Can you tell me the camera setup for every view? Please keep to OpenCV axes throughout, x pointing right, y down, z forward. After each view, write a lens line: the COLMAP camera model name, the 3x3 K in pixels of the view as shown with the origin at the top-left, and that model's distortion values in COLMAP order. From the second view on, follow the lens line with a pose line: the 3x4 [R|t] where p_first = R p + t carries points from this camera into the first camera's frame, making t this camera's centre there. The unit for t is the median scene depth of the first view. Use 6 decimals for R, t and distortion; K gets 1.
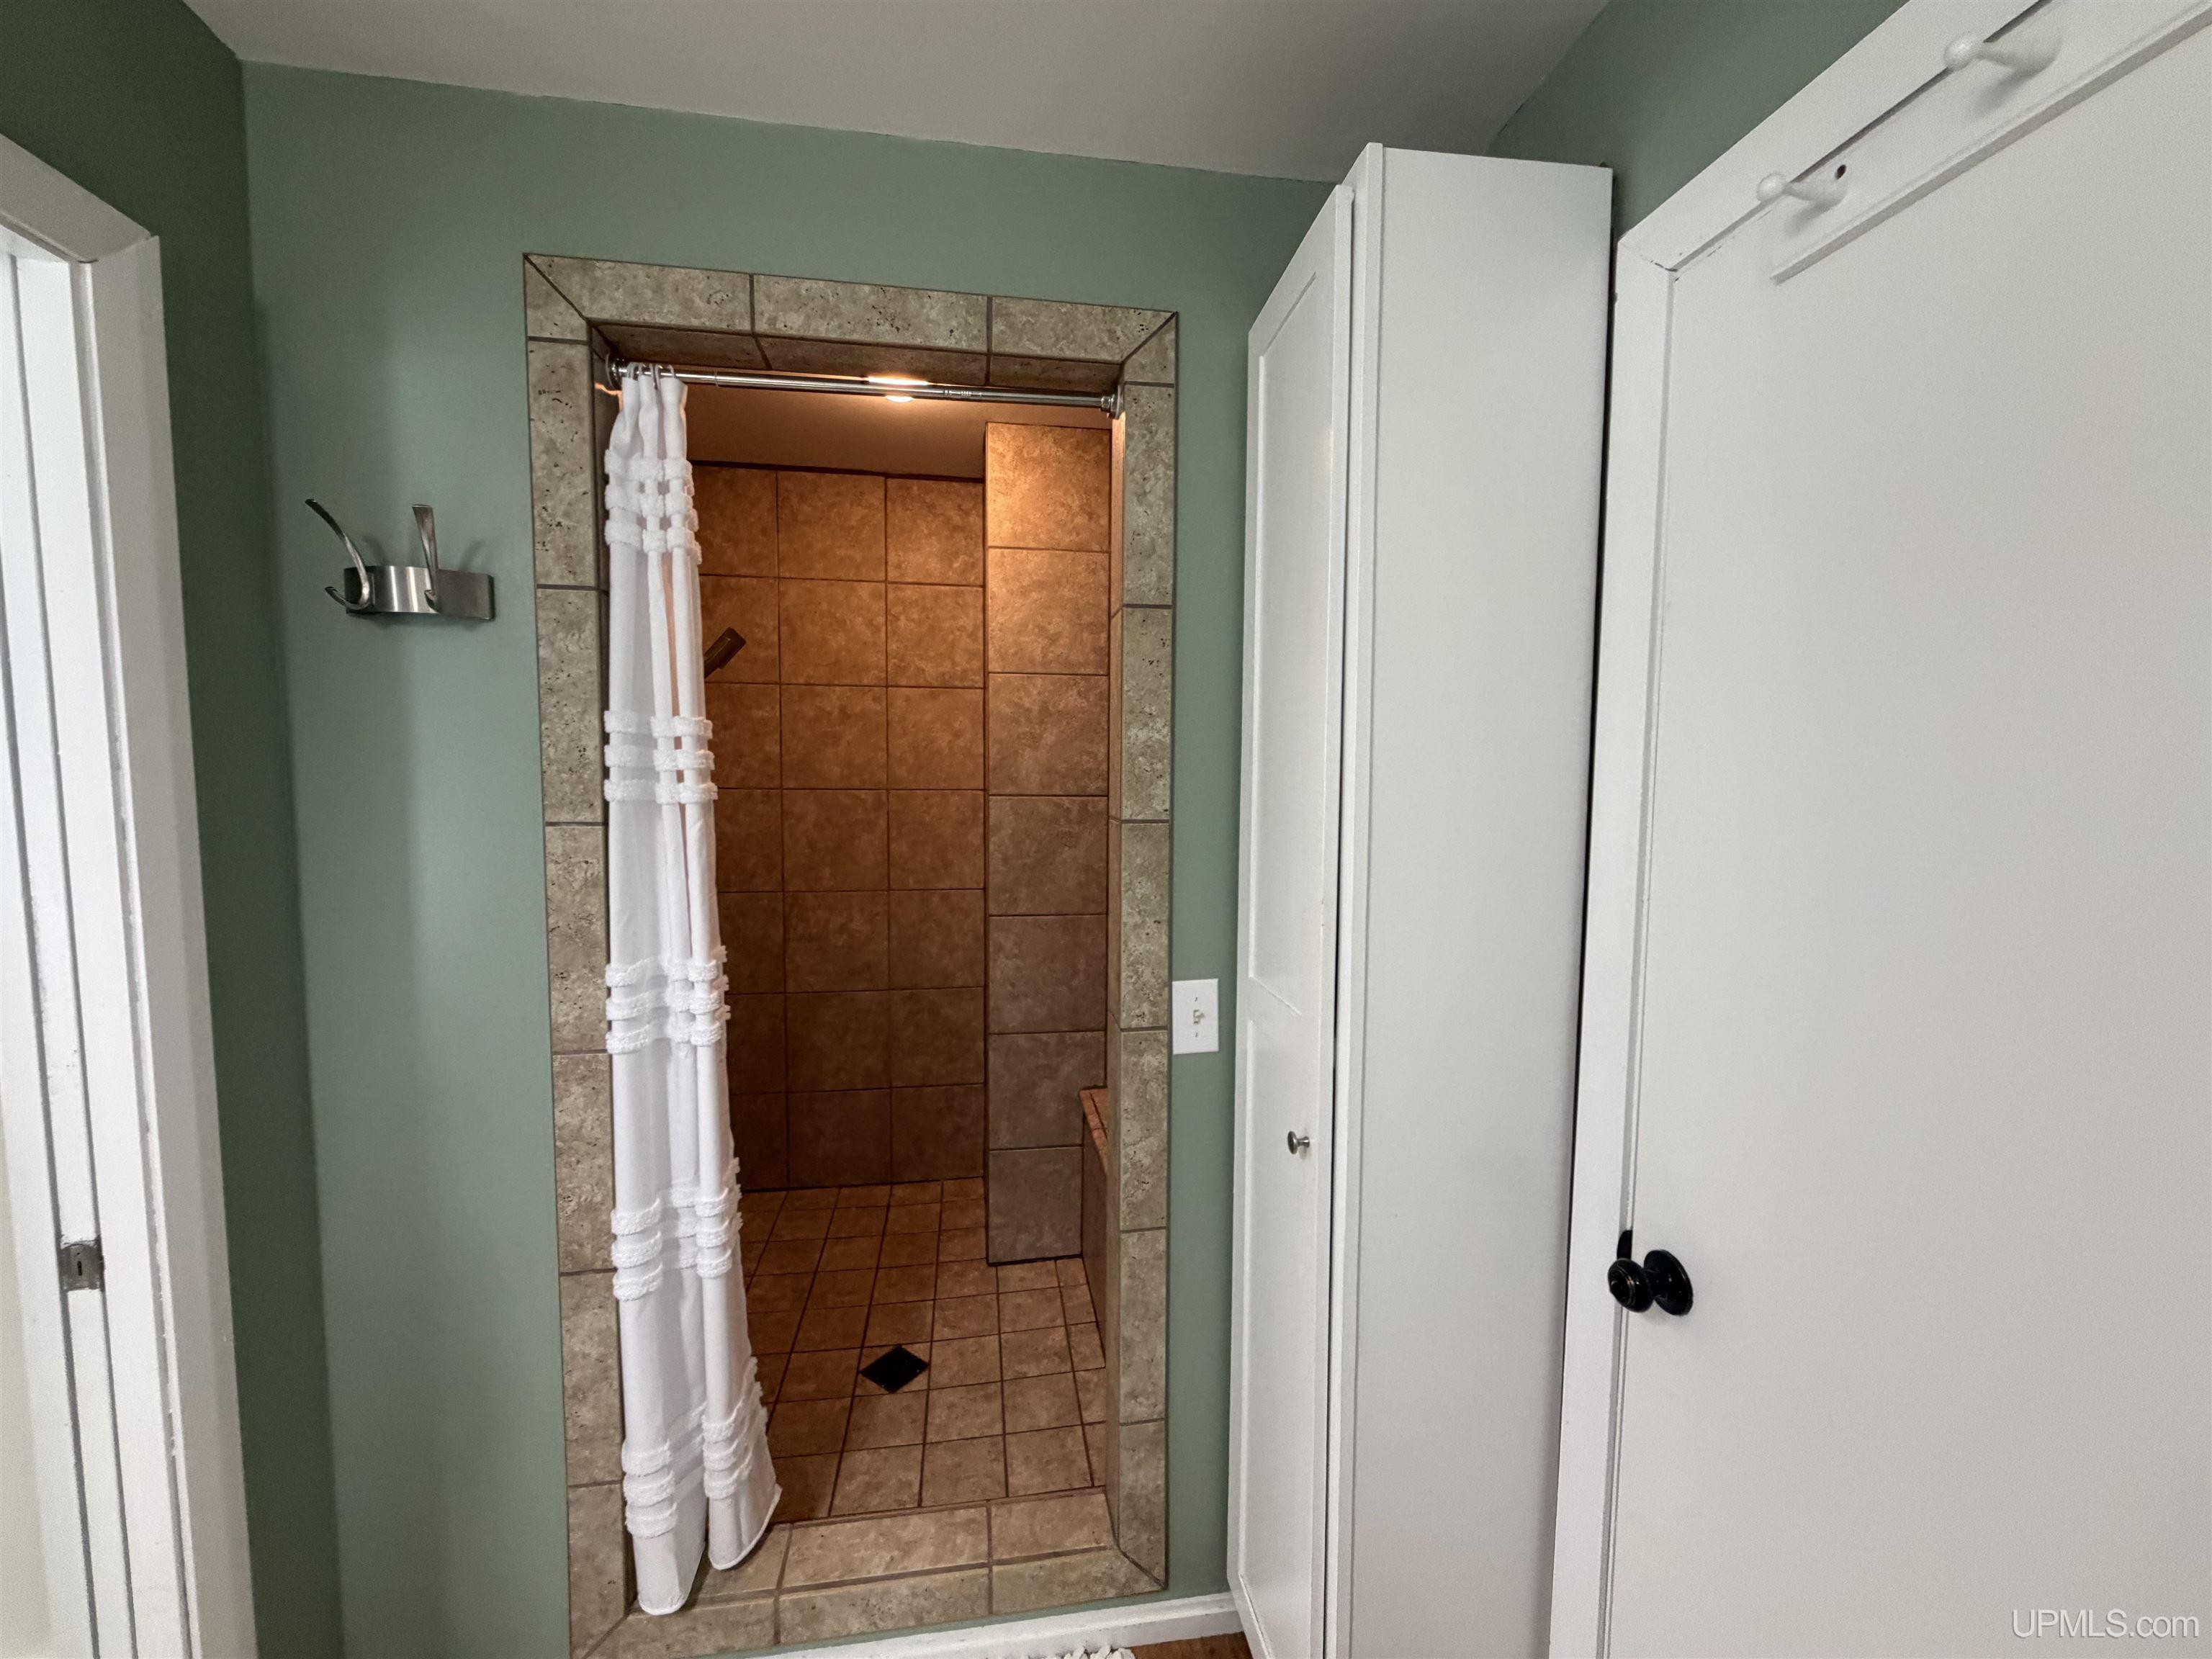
lens RADIAL K [[880.3, 0, 1097.2], [0, 880.3, 826.0], [0, 0, 1]] dist [-0.000575, 0.000208]
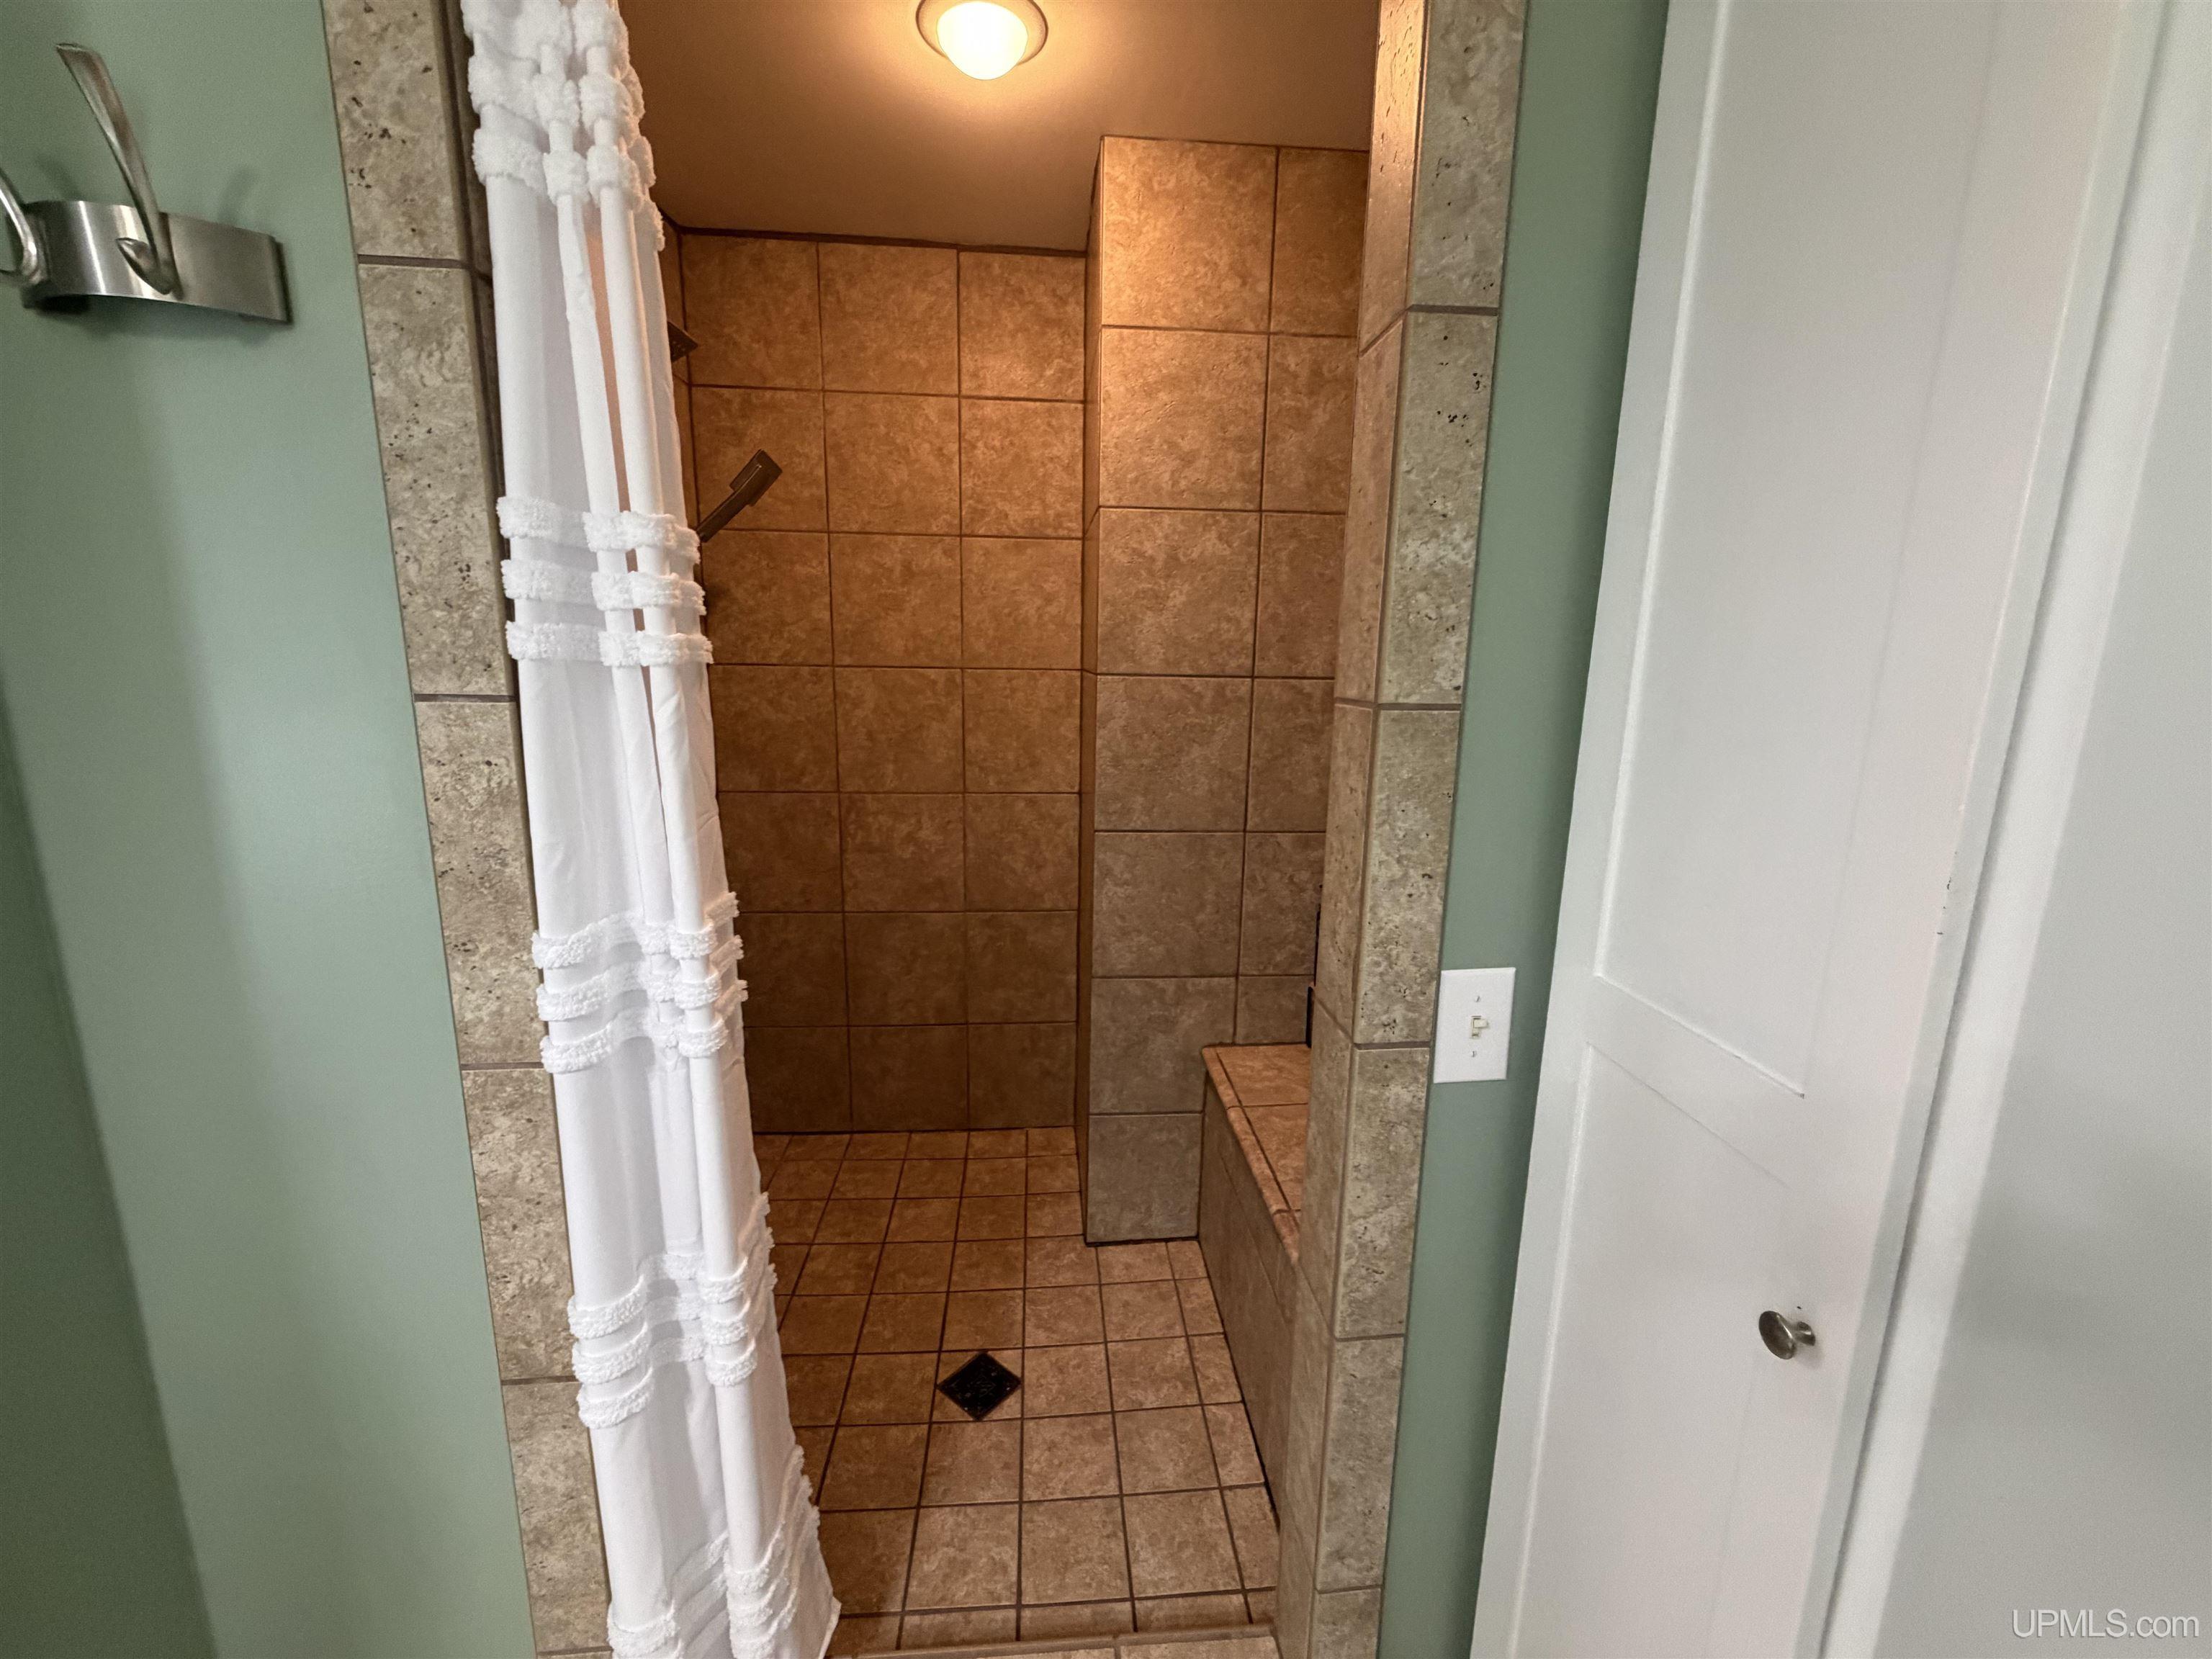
lens RADIAL K [[880.3, 0, 1097.2], [0, 880.3, 826.0], [0, 0, 1]] dist [-0.000575, 0.000208]
pose [[0.997465, 0.021606, -0.067795, -0.091399], [-0.013260, 0.992538, 0.121214, 0.004066], [0.069908, -0.120008, 0.990309, 0.308816]]
